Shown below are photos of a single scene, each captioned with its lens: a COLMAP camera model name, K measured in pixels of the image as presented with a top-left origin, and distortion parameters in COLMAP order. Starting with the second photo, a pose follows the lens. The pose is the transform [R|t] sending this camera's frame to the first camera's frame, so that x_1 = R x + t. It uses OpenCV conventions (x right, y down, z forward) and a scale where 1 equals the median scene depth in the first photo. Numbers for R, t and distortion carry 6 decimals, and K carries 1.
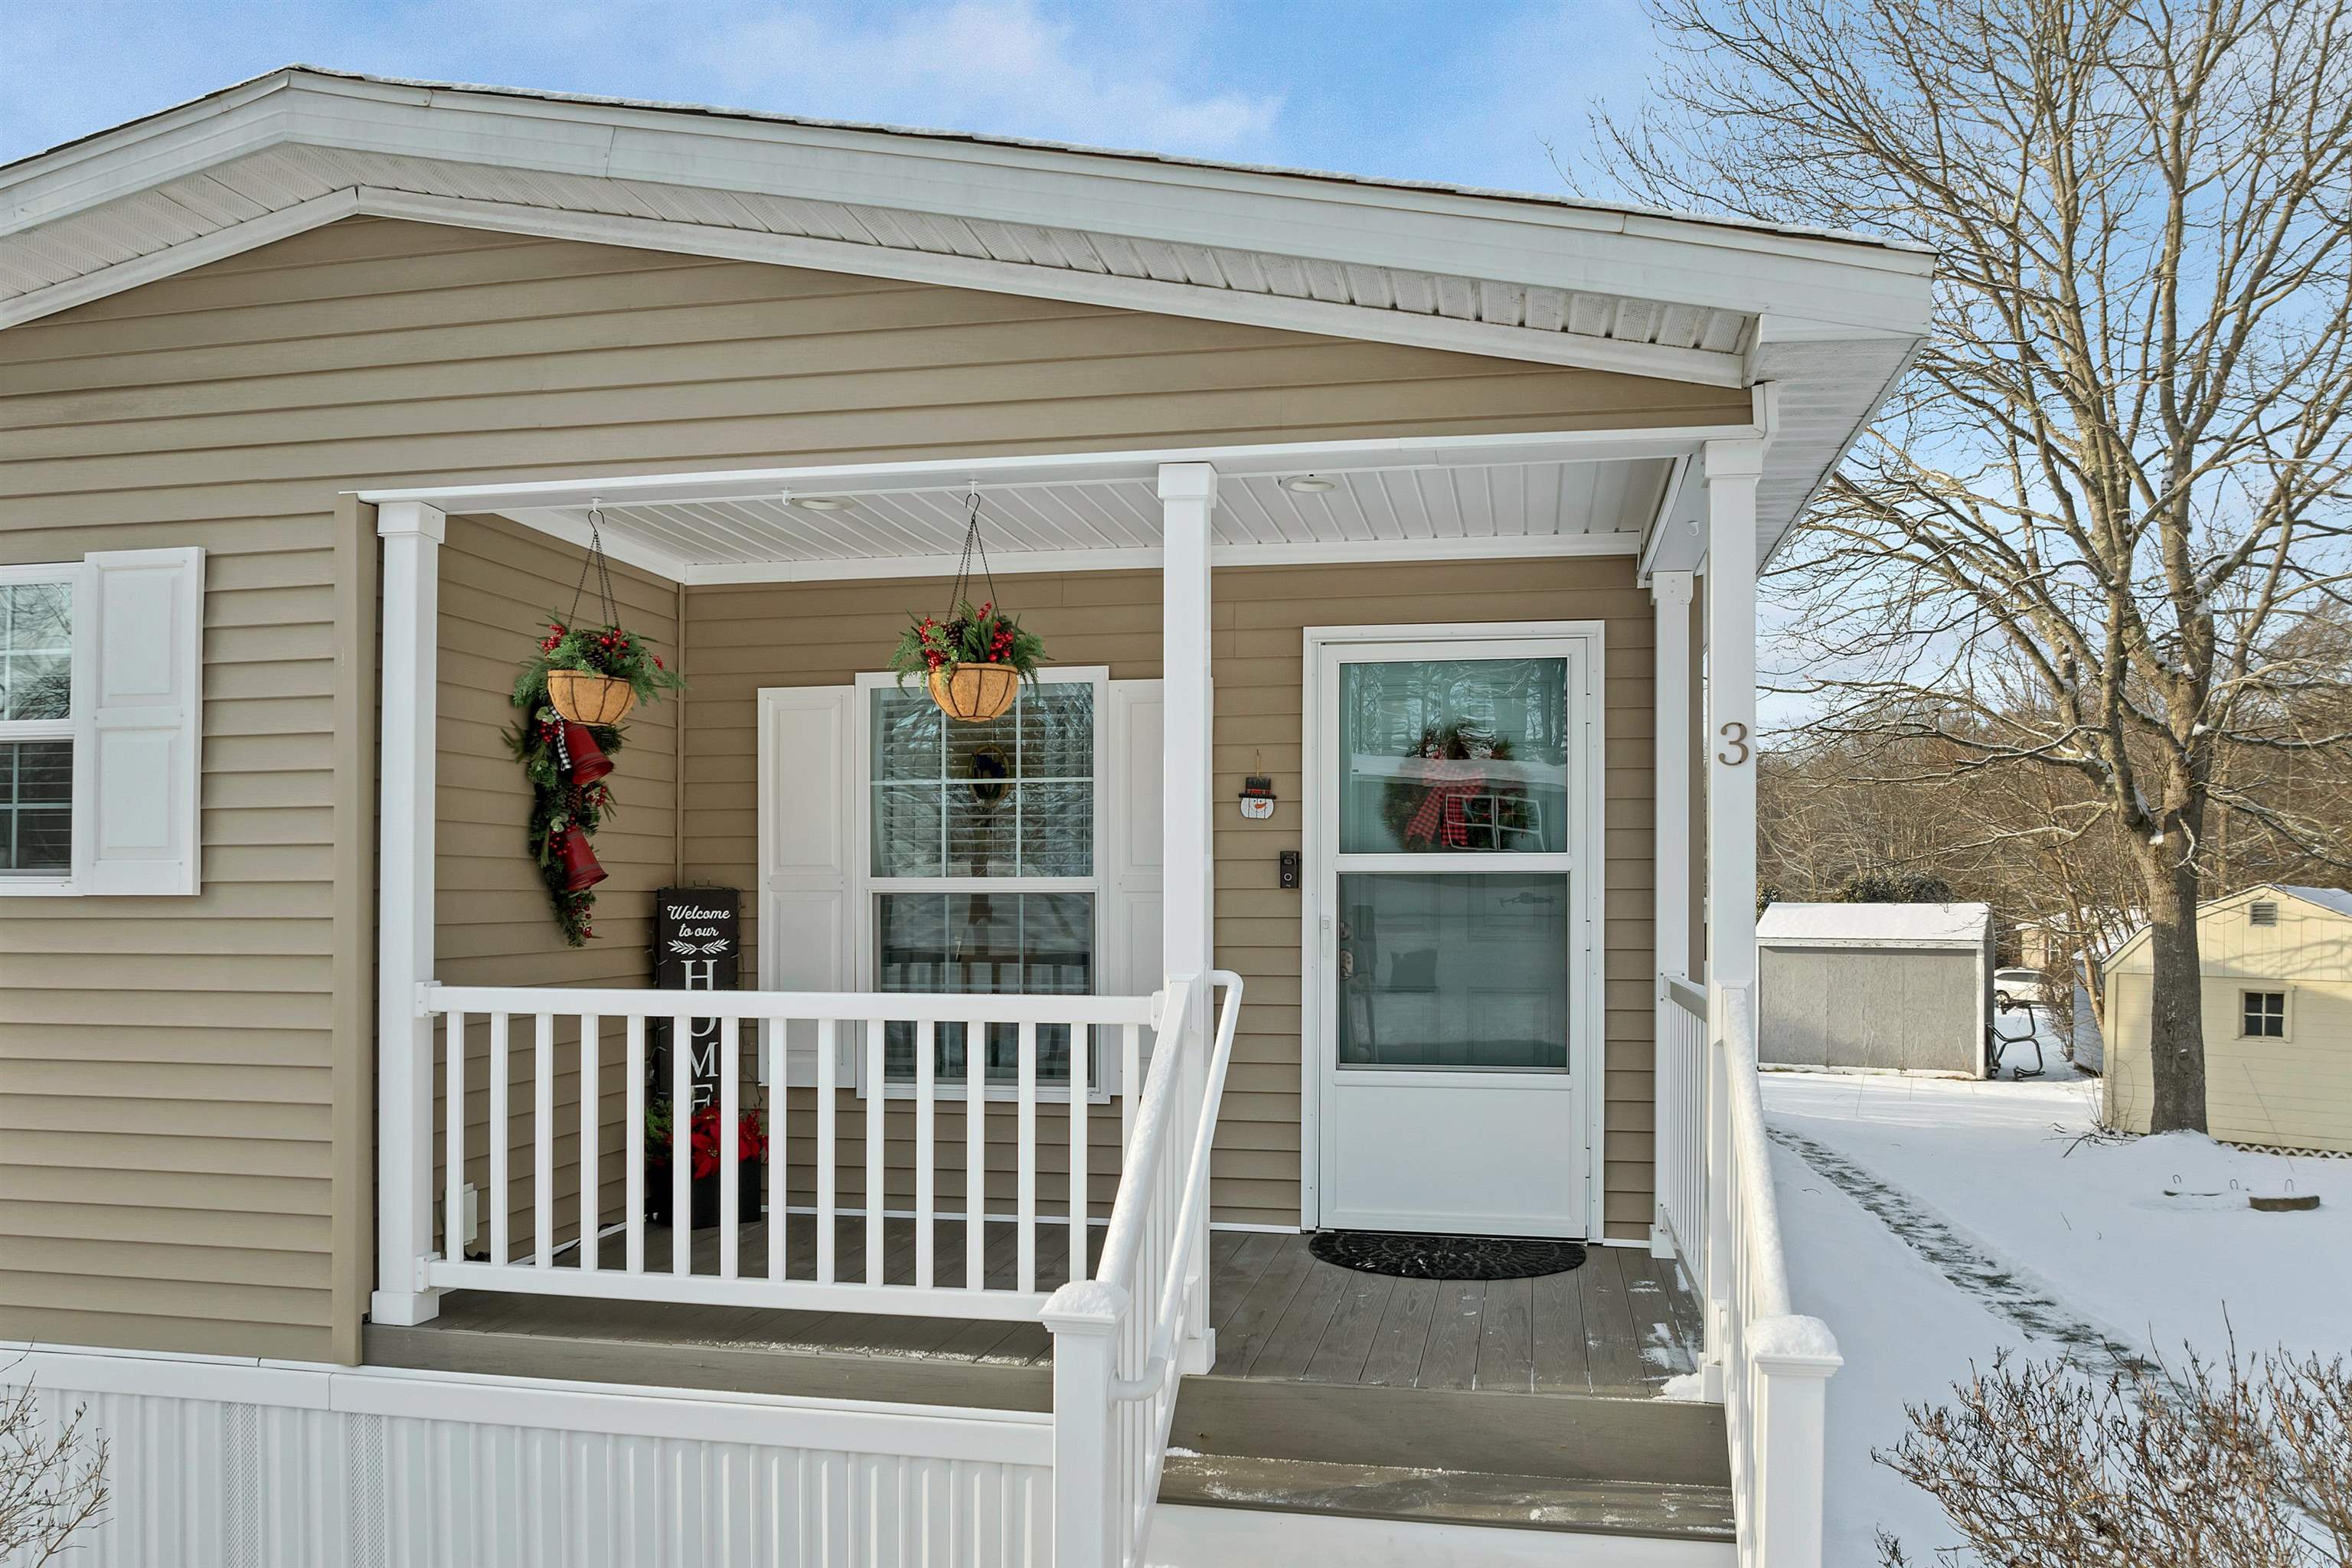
lens RADIAL K [[1726.3, 0, 1201.7], [0, 1726.3, 877.9], [0, 0, 1]] dist [-0.031843, 0.000830]
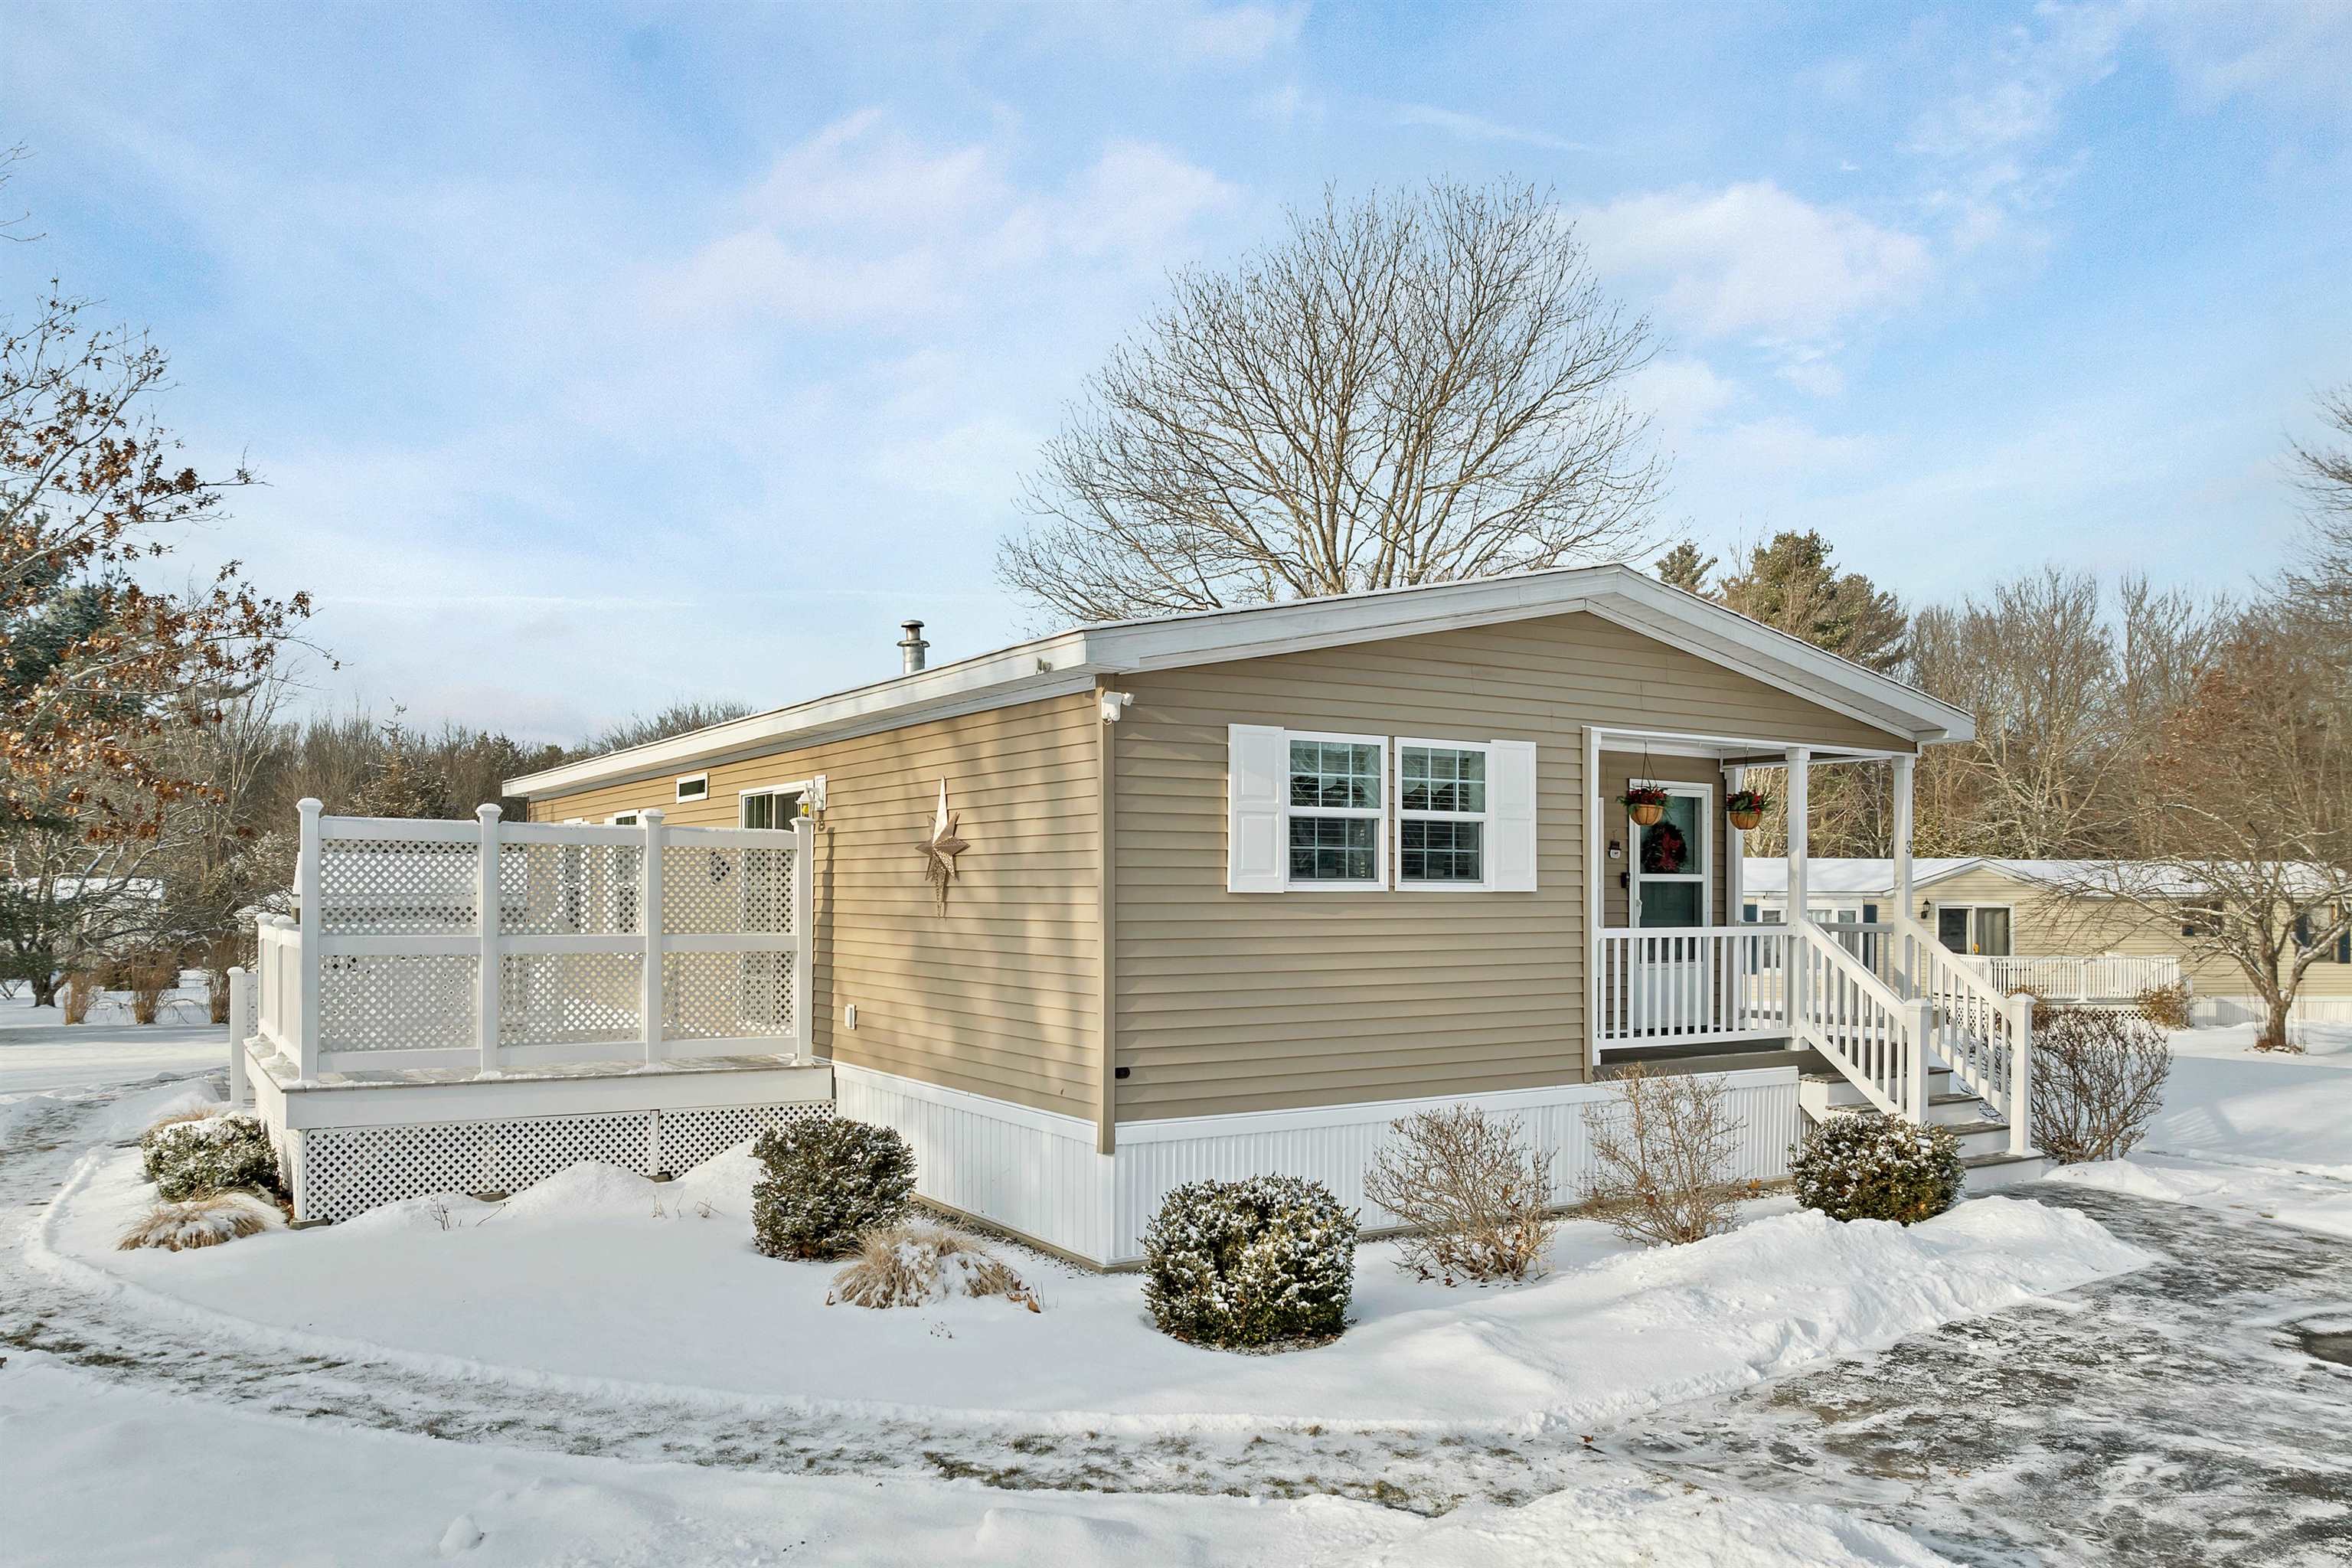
lens RADIAL K [[1709.0, 0, 1171.2], [0, 1709.0, 878.6], [0, 0, 1]] dist [-0.036864, -0.002692]
pose [[0.731205, 0.006460, 0.682127, -0.735993], [-0.009364, 0.999956, 0.000568, -0.000890], [-0.682093, -0.006803, 0.731234, -0.109518]]
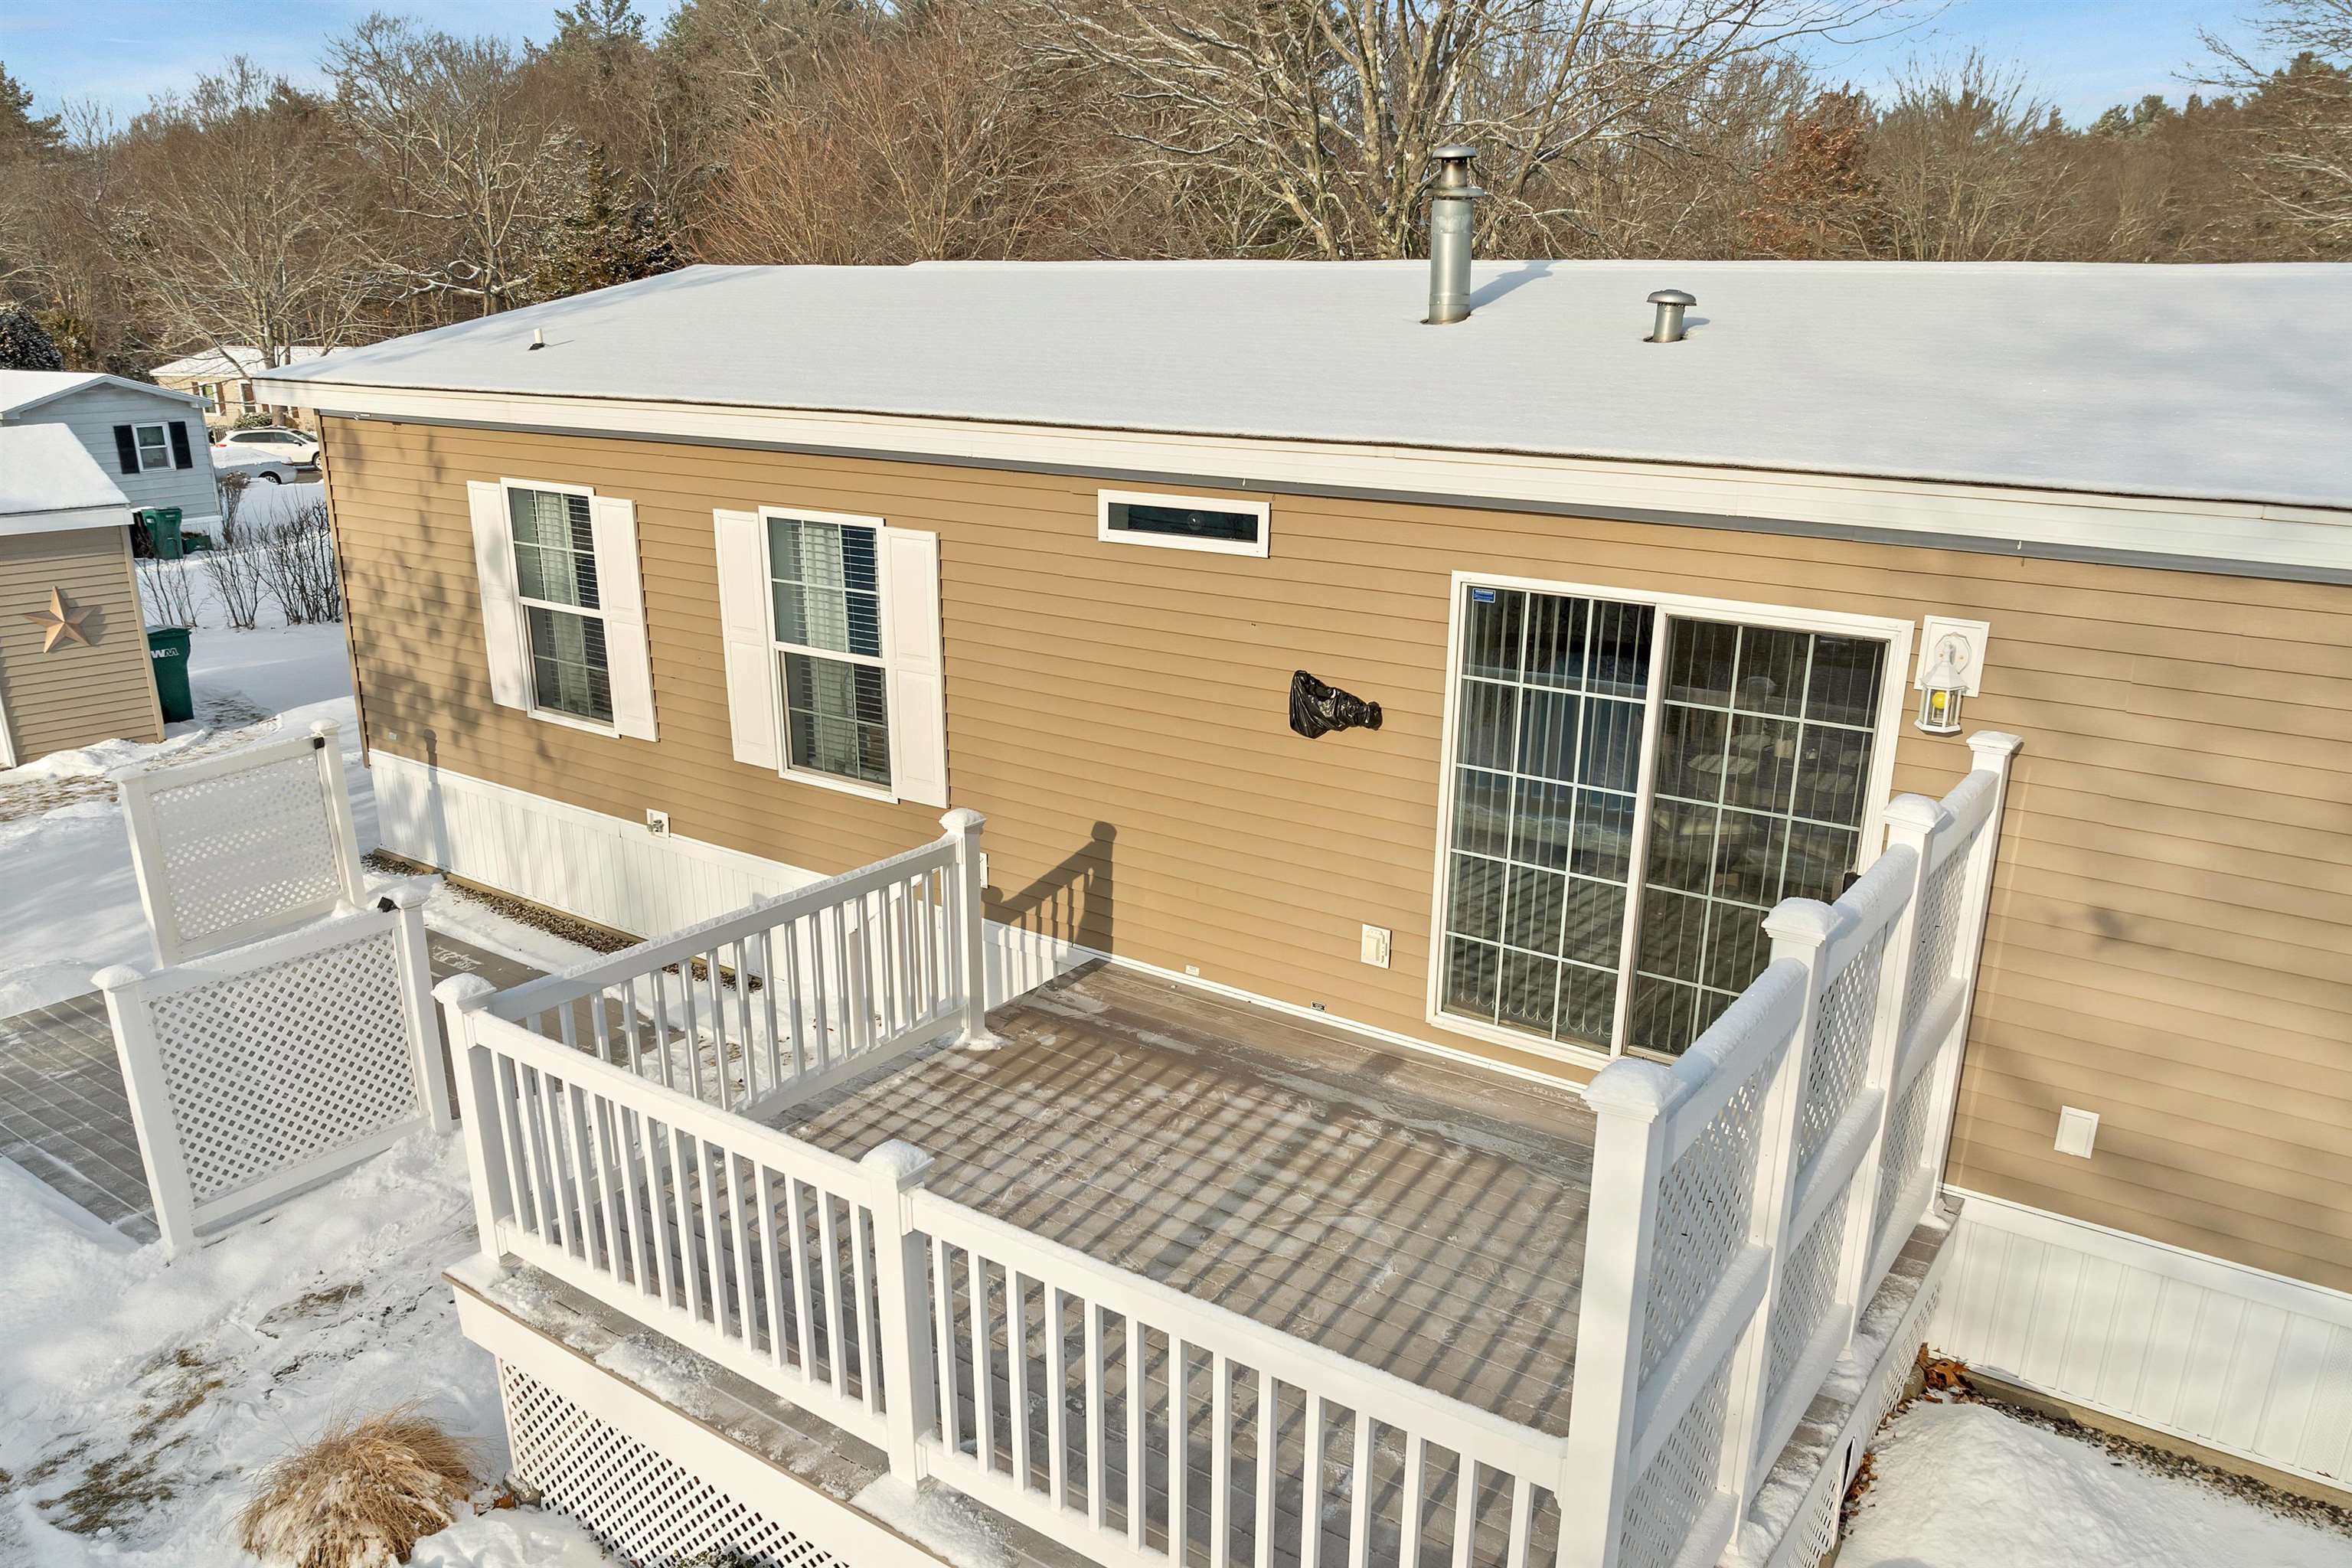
lens RADIAL K [[1690.4, 0, 1177.2], [0, 1690.4, 876.0], [0, 0, 1]] dist [-0.037837, 0.003026]
pose [[0.411837, -0.298634, 0.860934, -0.707357], [-0.013775, 0.942628, 0.333561, -0.113947], [-0.911153, -0.149232, 0.384096, 0.597107]]
